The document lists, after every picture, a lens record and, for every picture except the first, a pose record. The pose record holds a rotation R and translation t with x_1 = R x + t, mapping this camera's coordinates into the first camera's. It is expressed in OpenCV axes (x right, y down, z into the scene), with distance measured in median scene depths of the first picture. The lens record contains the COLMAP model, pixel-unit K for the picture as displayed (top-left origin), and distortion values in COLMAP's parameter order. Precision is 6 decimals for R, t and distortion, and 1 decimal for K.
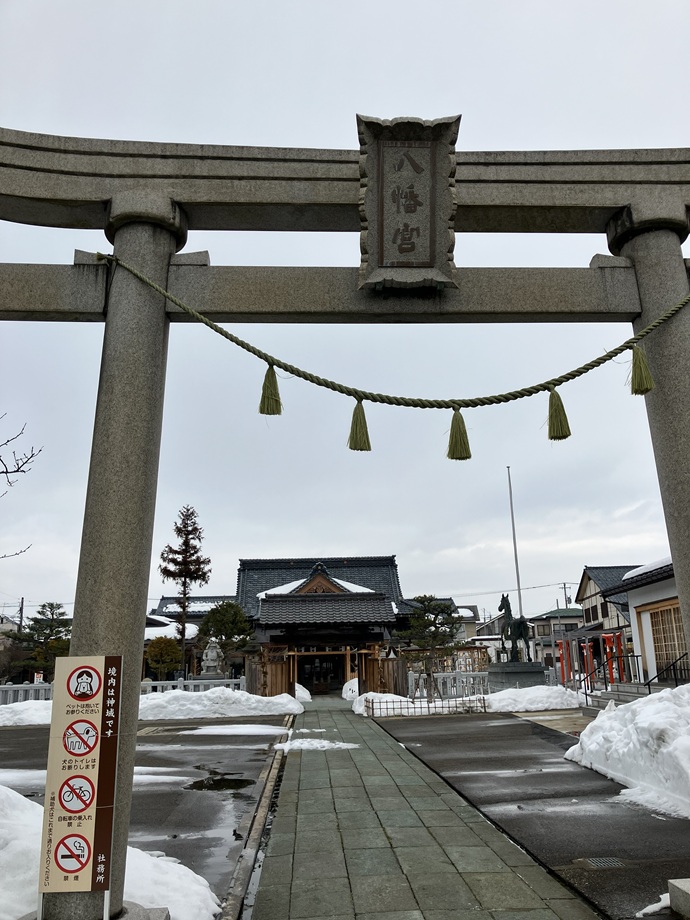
lens RADIAL K [[722.4, 0, 345.0], [0, 722.4, 460.0], [0, 0, 1]] dist [0.023099, 0.007143]
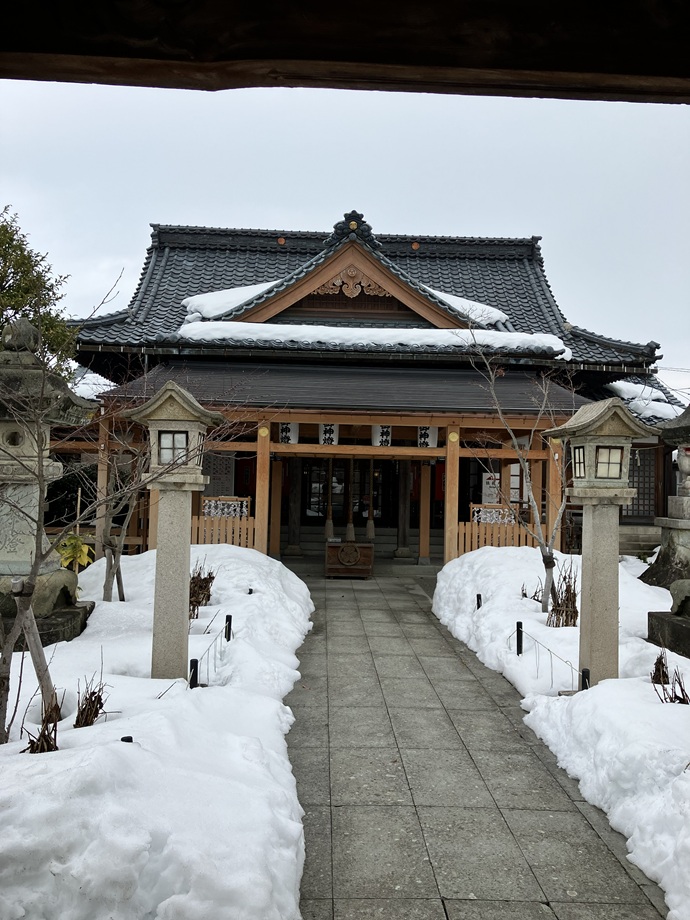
lens RADIAL K [[722.4, 0, 345.0], [0, 722.4, 460.0], [0, 0, 1]] dist [0.023099, 0.007143]
pose [[0.998495, 0.053153, -0.013483, -0.288359], [-0.048497, 0.970714, 0.235292, 1.761492], [0.025595, -0.234284, 0.971831, 6.242355]]
